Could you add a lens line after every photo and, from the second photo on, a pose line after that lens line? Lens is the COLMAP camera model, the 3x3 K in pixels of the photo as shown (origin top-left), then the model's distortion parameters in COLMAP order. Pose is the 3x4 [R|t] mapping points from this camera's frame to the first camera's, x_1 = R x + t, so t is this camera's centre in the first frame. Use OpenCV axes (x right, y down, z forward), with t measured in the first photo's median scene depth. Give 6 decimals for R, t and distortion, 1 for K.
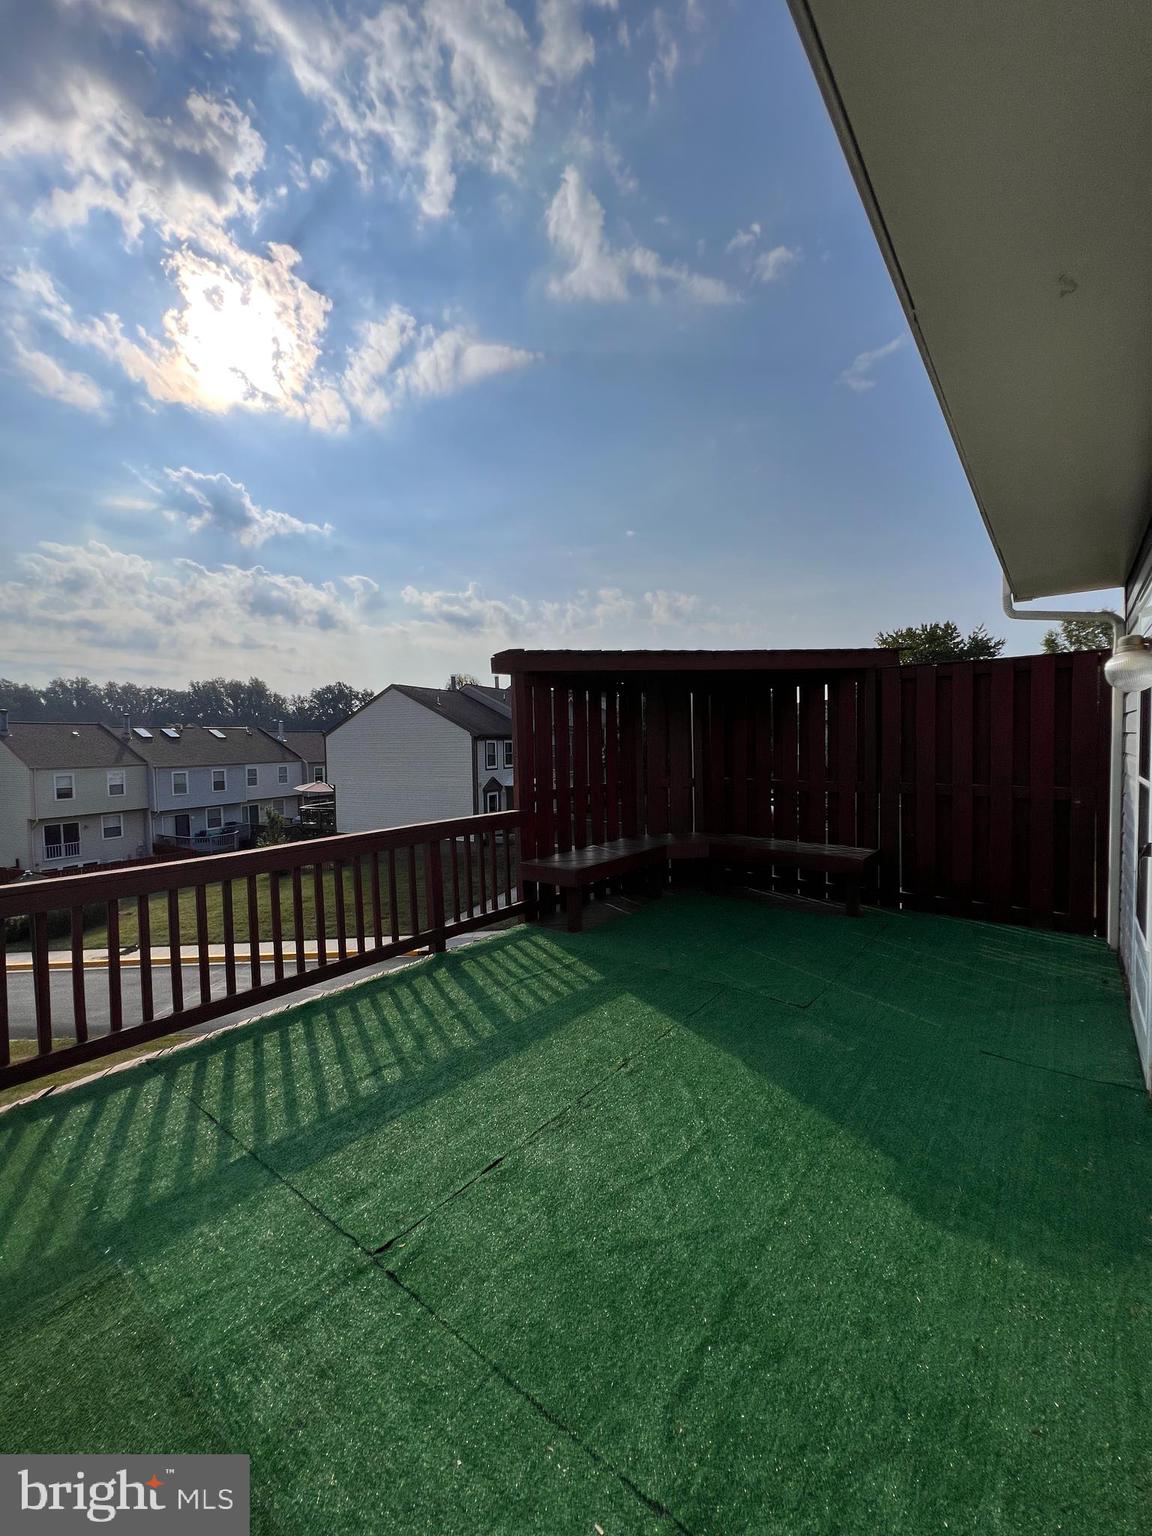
lens RADIAL K [[614.3, 0, 572.2], [0, 614.3, 771.7], [0, 0, 1]] dist [-0.003212, 0.000922]
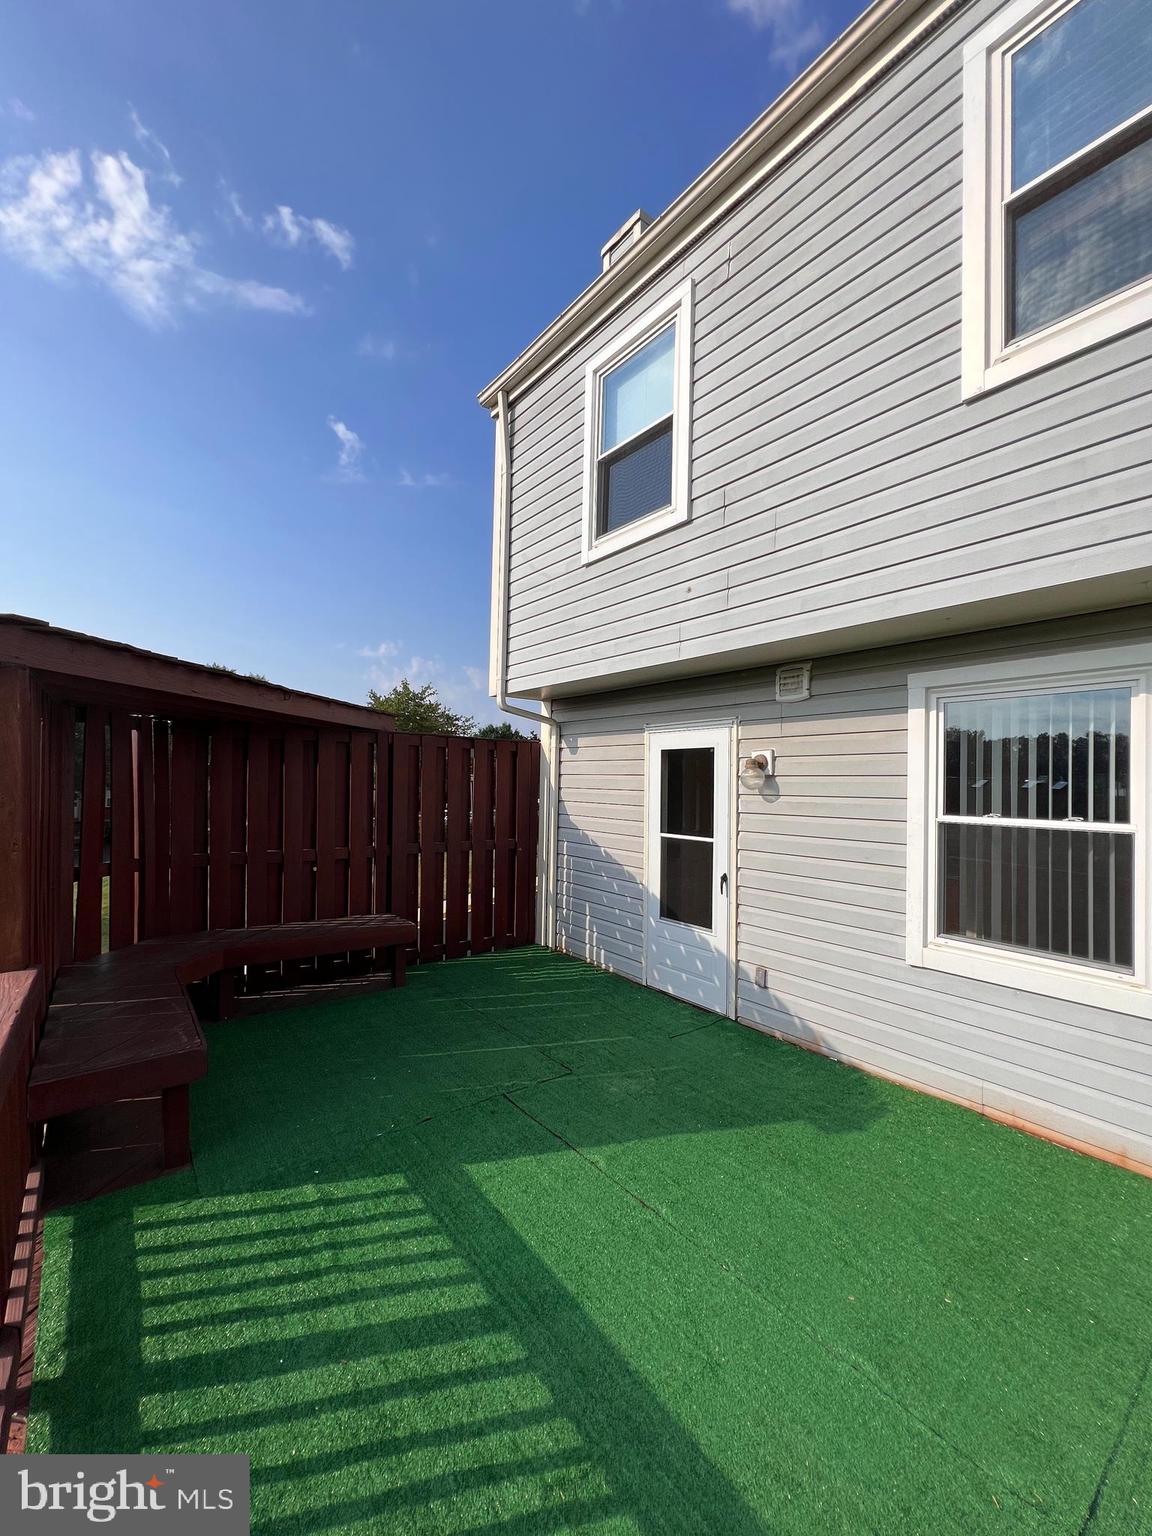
lens RADIAL K [[614.9, 0, 572.4], [0, 614.9, 772.8], [0, 0, 1]] dist [-0.001130, 0.000478]
pose [[0.237872, 0.034592, 0.970680, -0.534697], [0.025331, 0.998805, -0.041801, -0.067234], [-0.970966, 0.034531, 0.236712, 0.599288]]
